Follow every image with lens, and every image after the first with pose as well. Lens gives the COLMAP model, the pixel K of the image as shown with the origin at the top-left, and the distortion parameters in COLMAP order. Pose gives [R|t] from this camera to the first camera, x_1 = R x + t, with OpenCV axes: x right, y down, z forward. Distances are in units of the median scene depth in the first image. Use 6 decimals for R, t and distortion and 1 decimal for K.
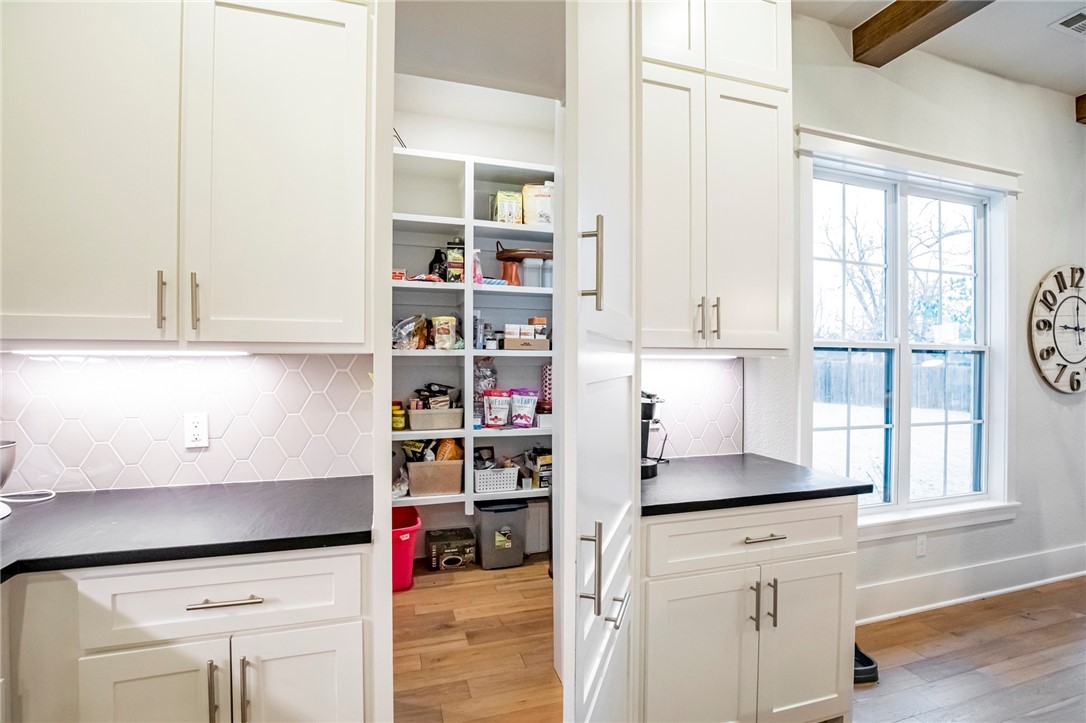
lens RADIAL K [[506.1, 0, 541.5], [0, 506.1, 362.9], [0, 0, 1]] dist [-0.012210, -0.000486]
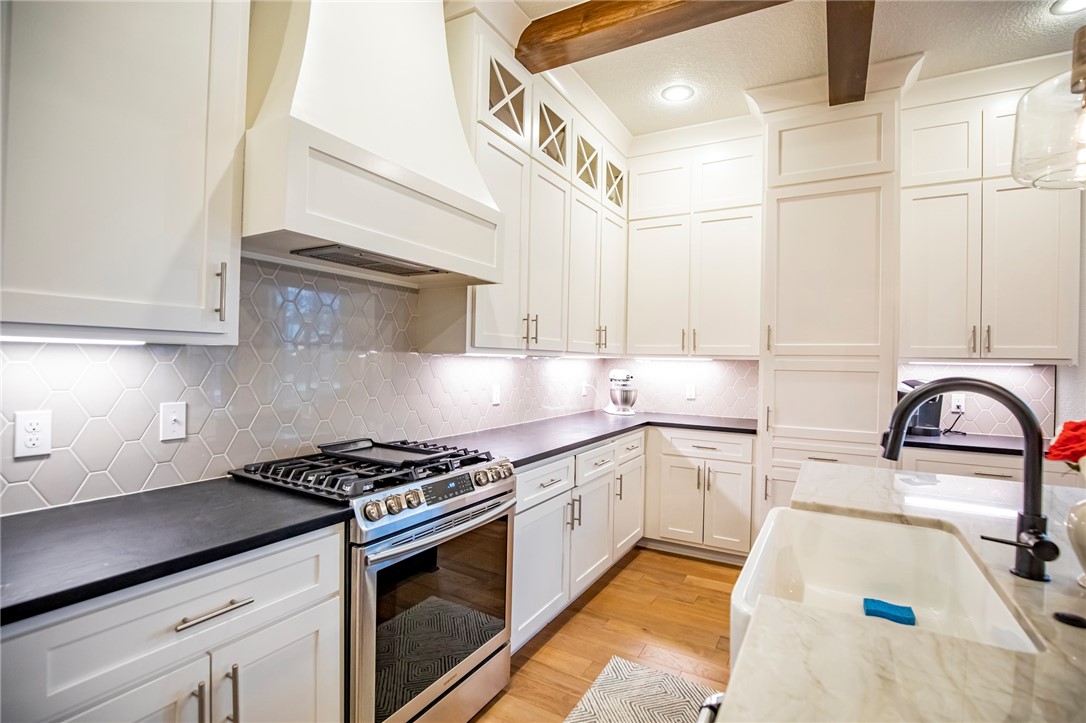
lens RADIAL K [[506.1, 0, 546.9], [0, 506.1, 358.0], [0, 0, 1]] dist [-0.012210, -0.000486]
pose [[0.723494, 0.012970, 0.690209, -0.727153], [-0.015170, 0.999881, -0.002888, -0.002072], [-0.690164, -0.008381, 0.723605, -0.084679]]
